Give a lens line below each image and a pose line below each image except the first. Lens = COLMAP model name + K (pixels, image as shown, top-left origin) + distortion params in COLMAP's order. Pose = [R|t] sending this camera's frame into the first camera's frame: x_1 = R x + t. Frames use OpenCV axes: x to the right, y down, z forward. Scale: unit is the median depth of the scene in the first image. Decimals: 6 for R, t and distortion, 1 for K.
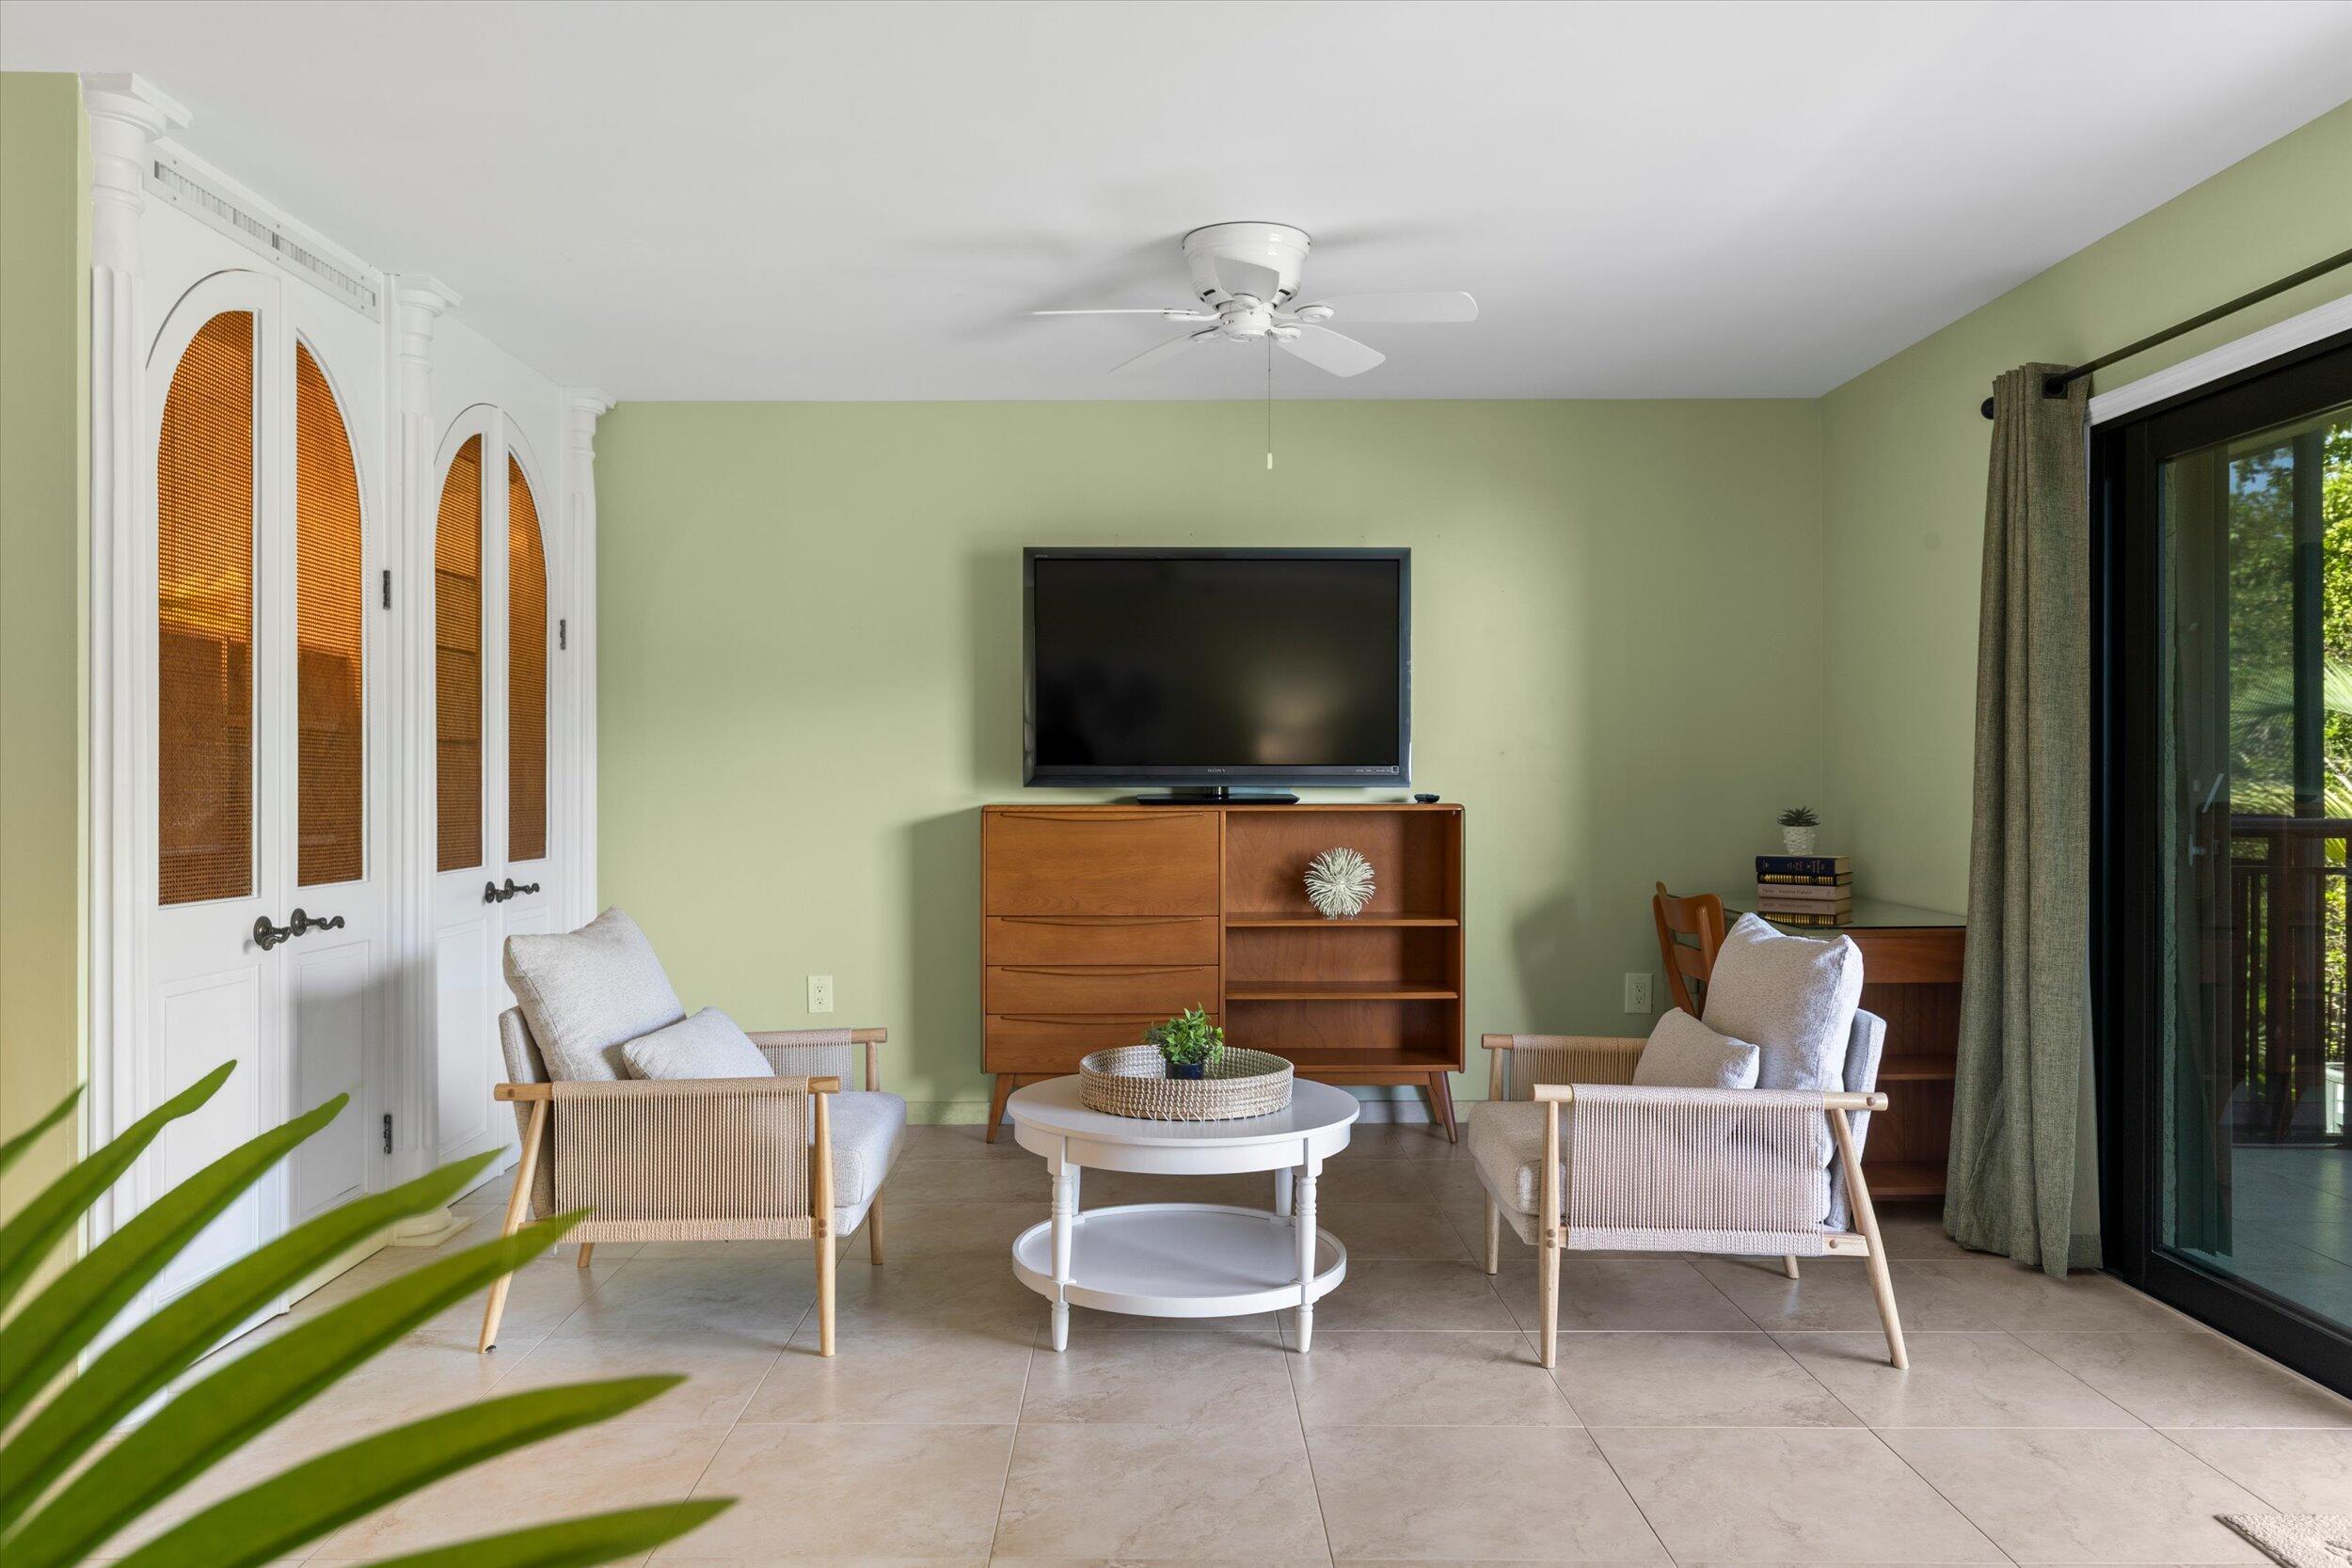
lens RADIAL K [[1708.3, 0, 1172.1], [0, 1708.3, 775.9], [0, 0, 1]] dist [-0.001476, -0.000650]
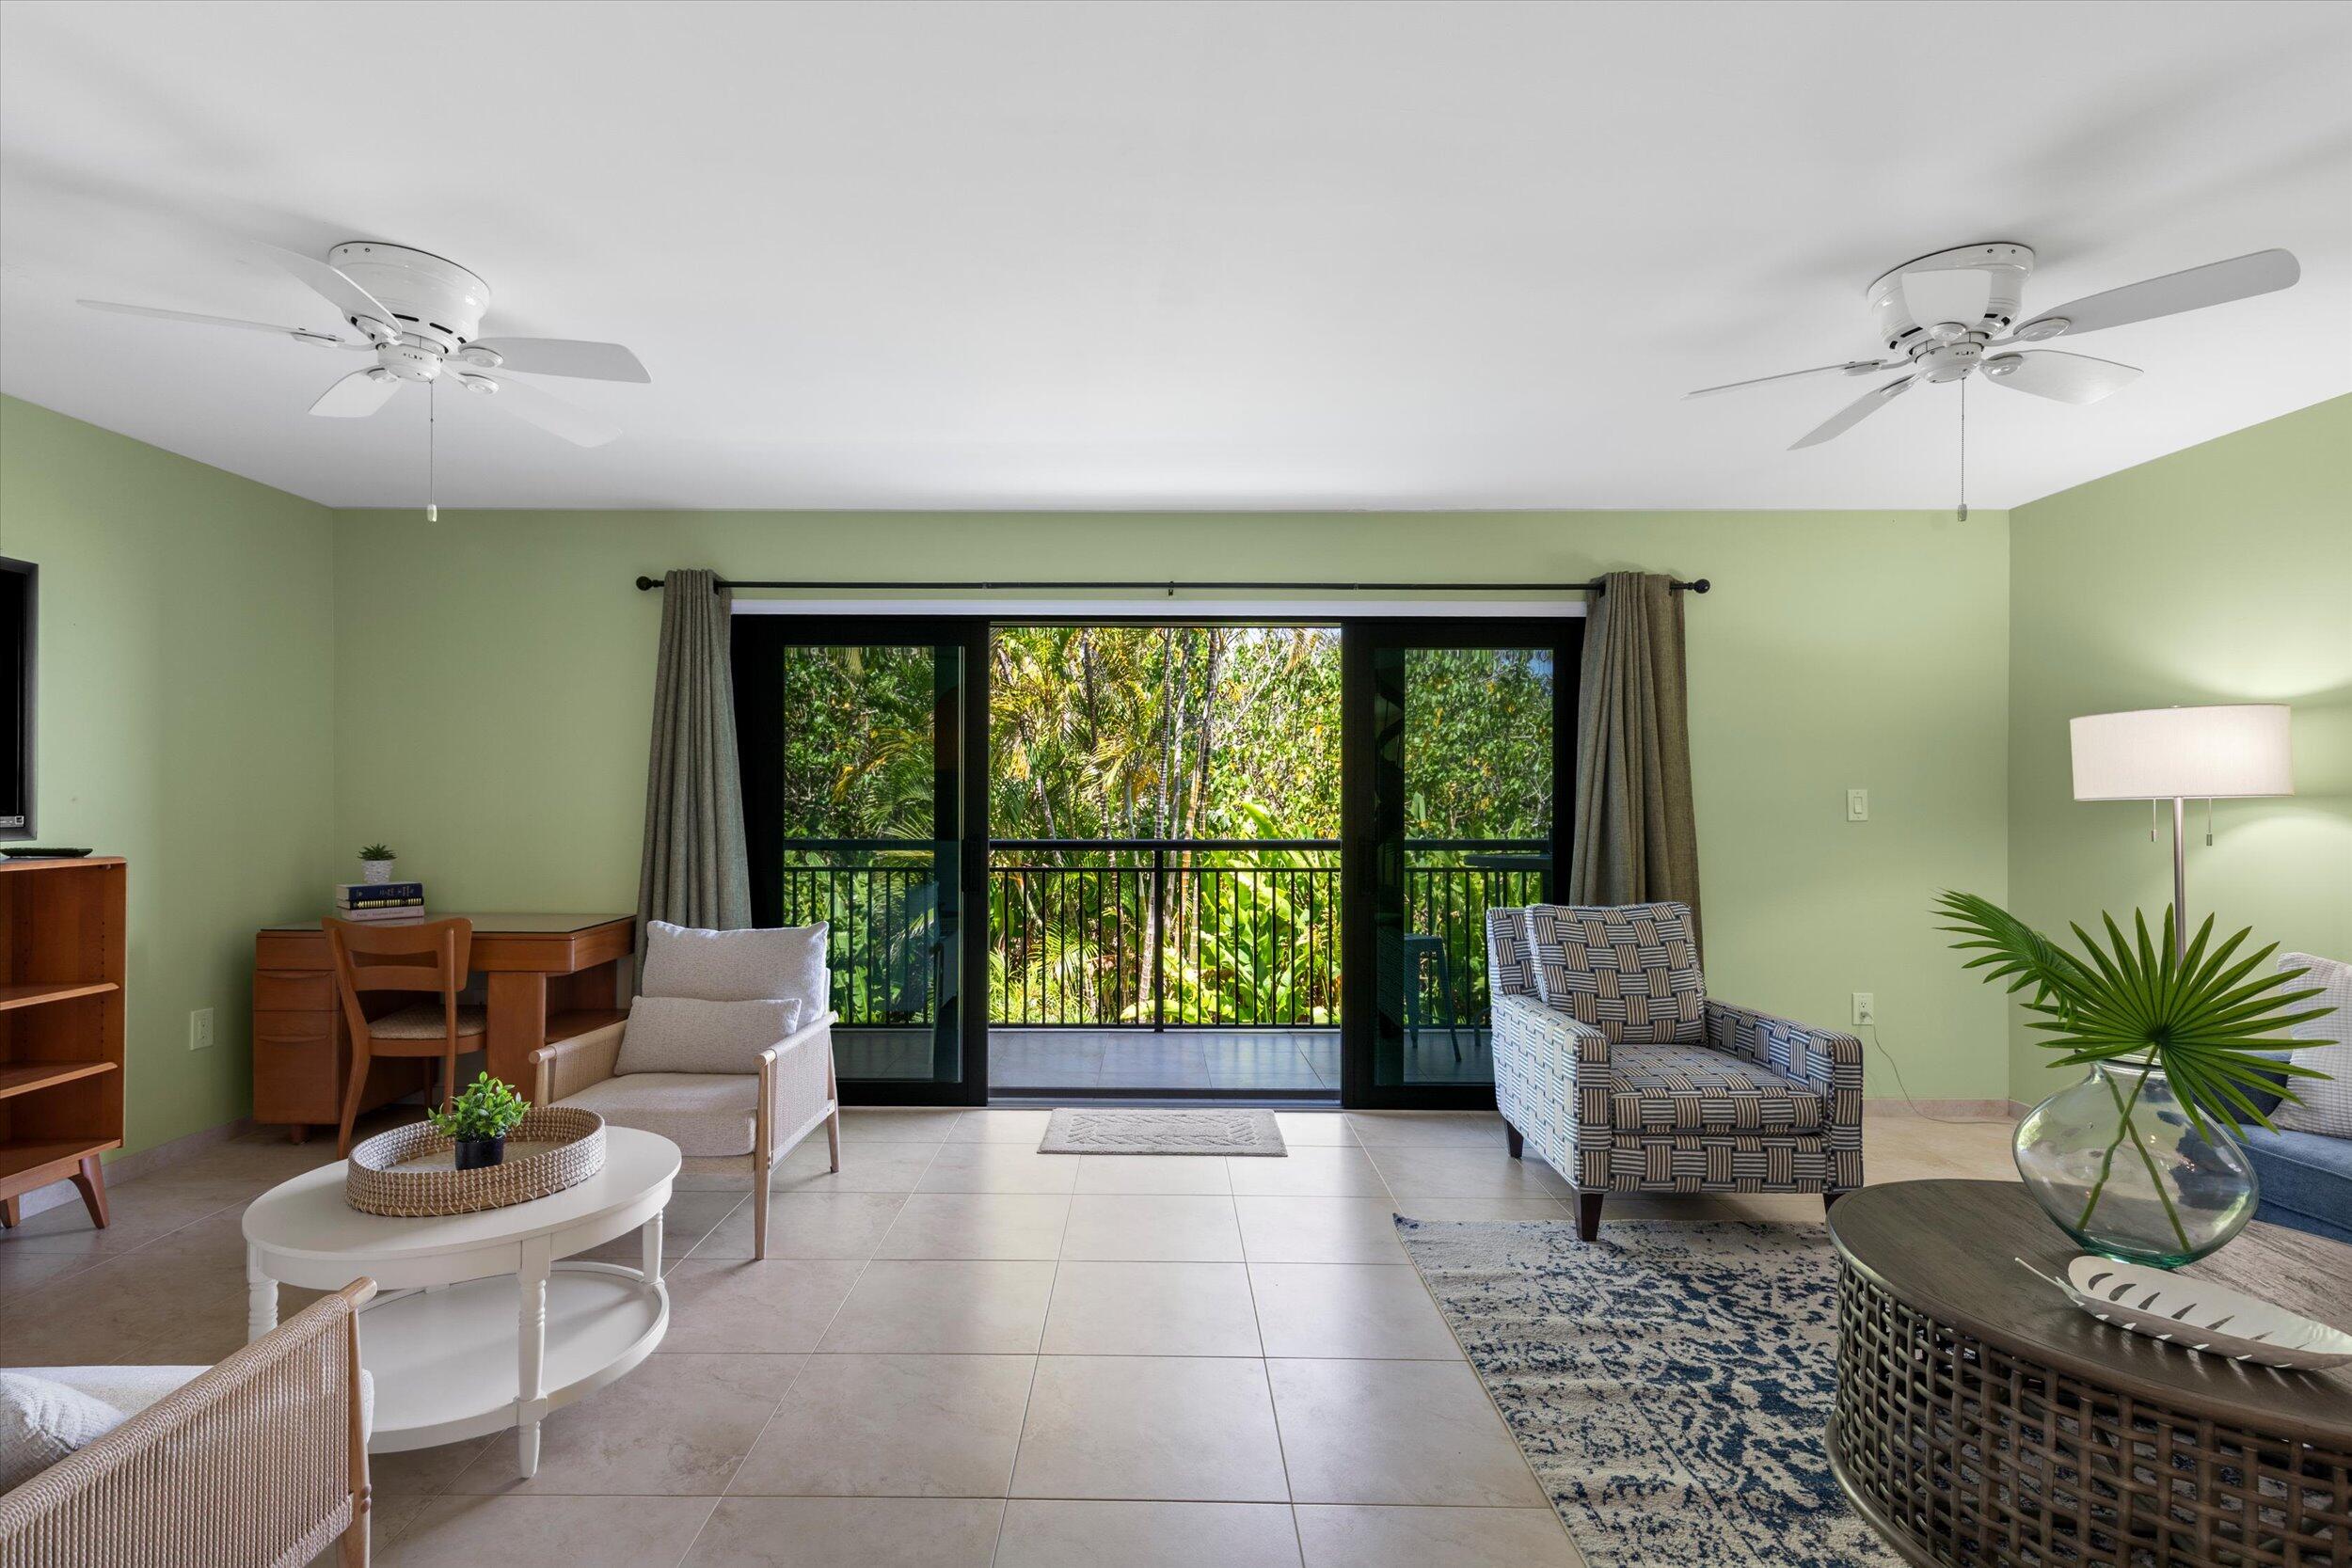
lens RADIAL K [[1103.5, 0, 1145.9], [0, 1103.5, 794.9], [0, 0, 1]] dist [0.005121, -0.000756]
pose [[-0.002707, 0.004231, 0.999987, -0.465674], [-0.001401, 0.999990, -0.004234, -0.016397], [-0.999995, -0.001412, -0.002701, 0.478328]]
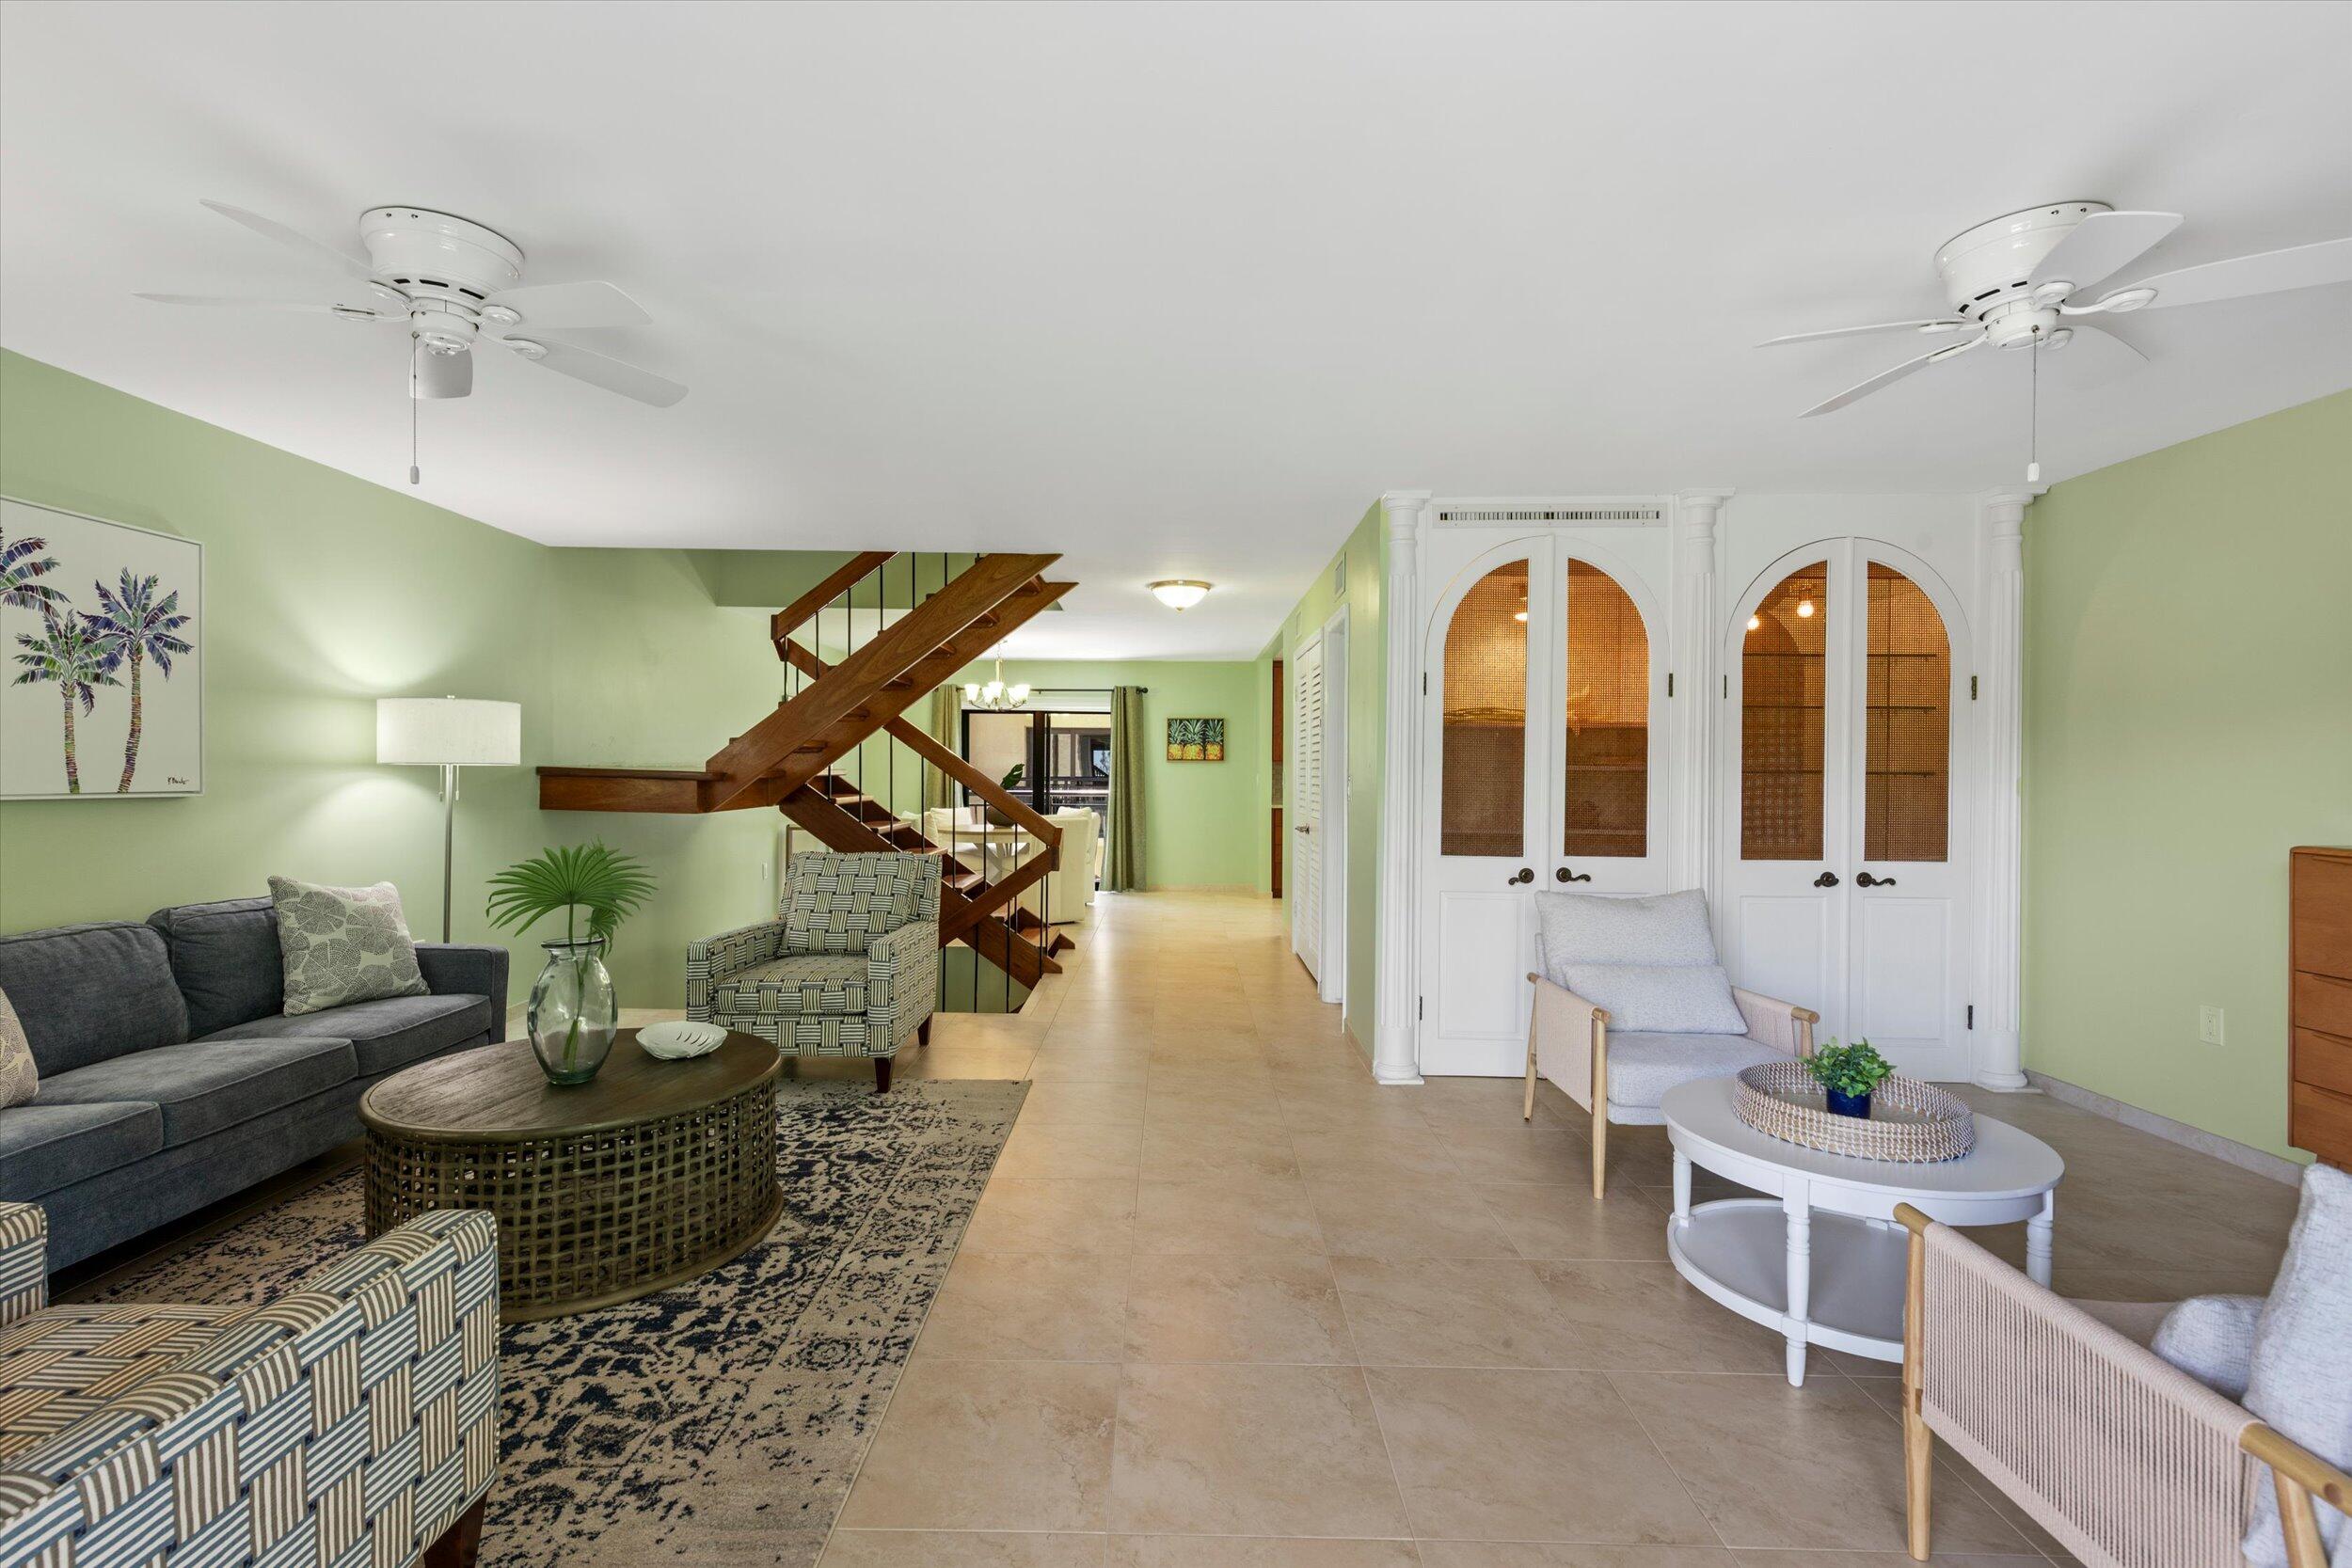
lens RADIAL K [[1053.7, 0, 1163.7], [0, 1053.7, 774.7], [0, 0, 1]] dist [0.000845, 0.000196]
pose [[0.001406, 0.004029, -0.999991, 0.499957], [-0.008263, 0.999958, 0.004017, -0.019020], [0.999965, 0.008257, 0.001439, 0.438225]]
